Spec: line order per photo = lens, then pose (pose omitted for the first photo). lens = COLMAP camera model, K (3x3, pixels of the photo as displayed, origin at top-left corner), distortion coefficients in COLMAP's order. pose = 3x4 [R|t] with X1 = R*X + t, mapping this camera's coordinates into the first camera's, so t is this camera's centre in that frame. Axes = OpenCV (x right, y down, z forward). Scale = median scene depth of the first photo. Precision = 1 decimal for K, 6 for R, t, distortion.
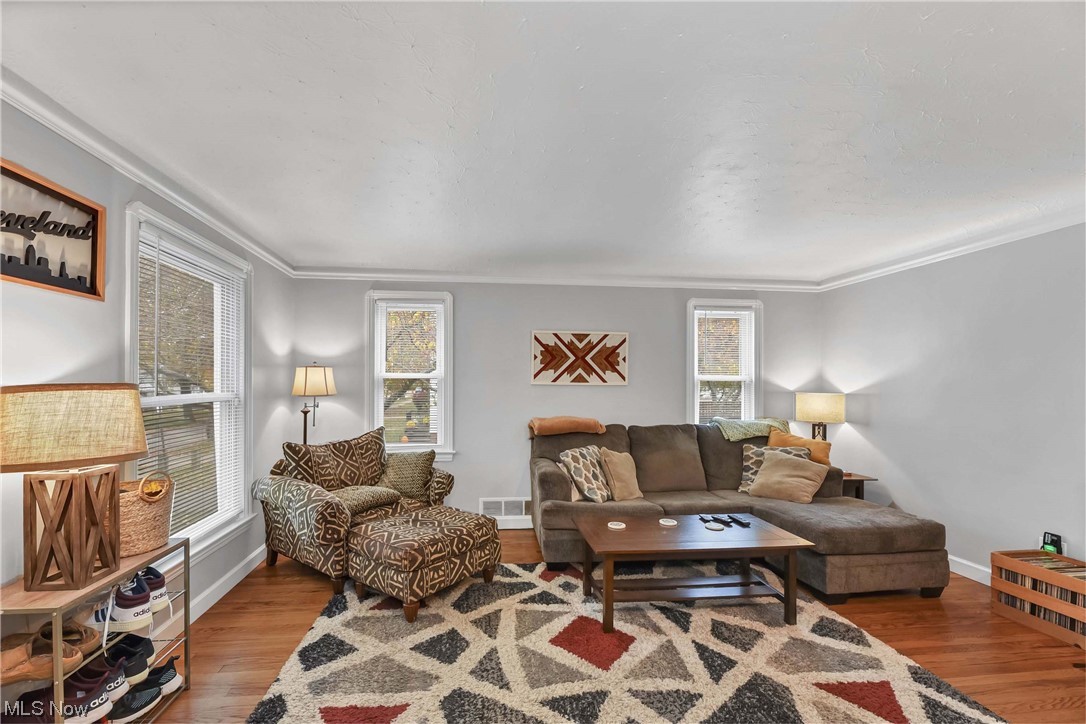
lens RADIAL K [[446.8, 0, 514.8], [0, 446.8, 385.8], [0, 0, 1]] dist [-0.001912, -0.001907]
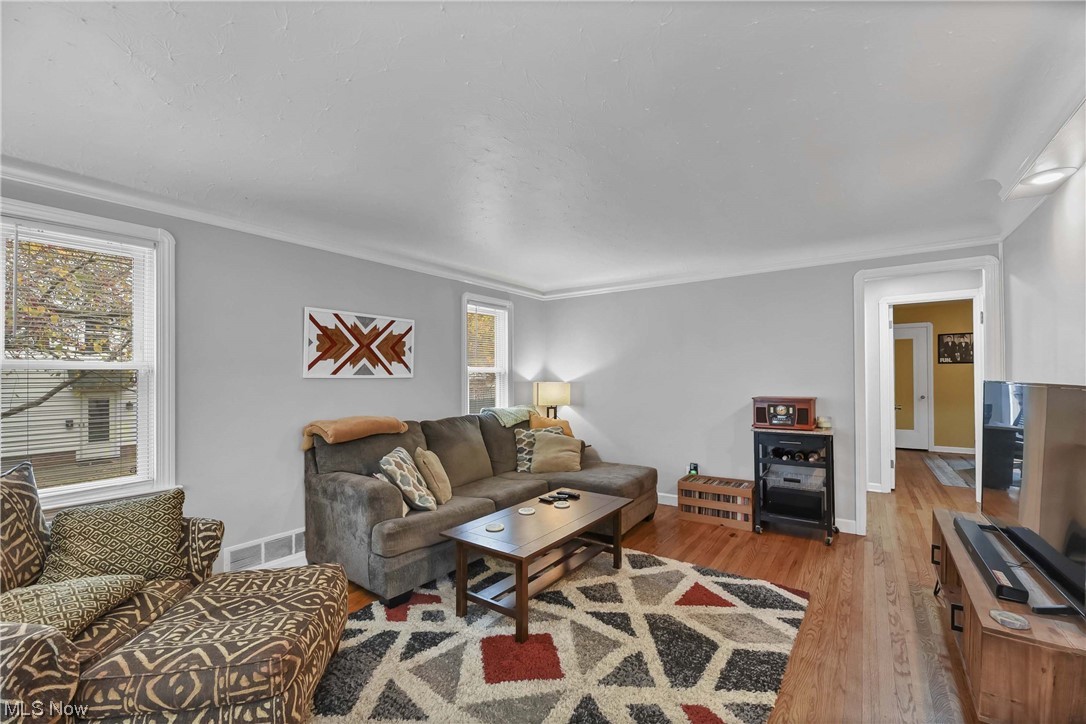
lens RADIAL K [[446.8, 0, 547.8], [0, 446.8, 371.4], [0, 0, 1]] dist [-0.001912, -0.001907]
pose [[0.657339, -0.001939, 0.753593, -0.343957], [0.012607, 0.999885, -0.008424, -0.003451], [-0.753490, 0.015039, 0.657287, 0.252608]]
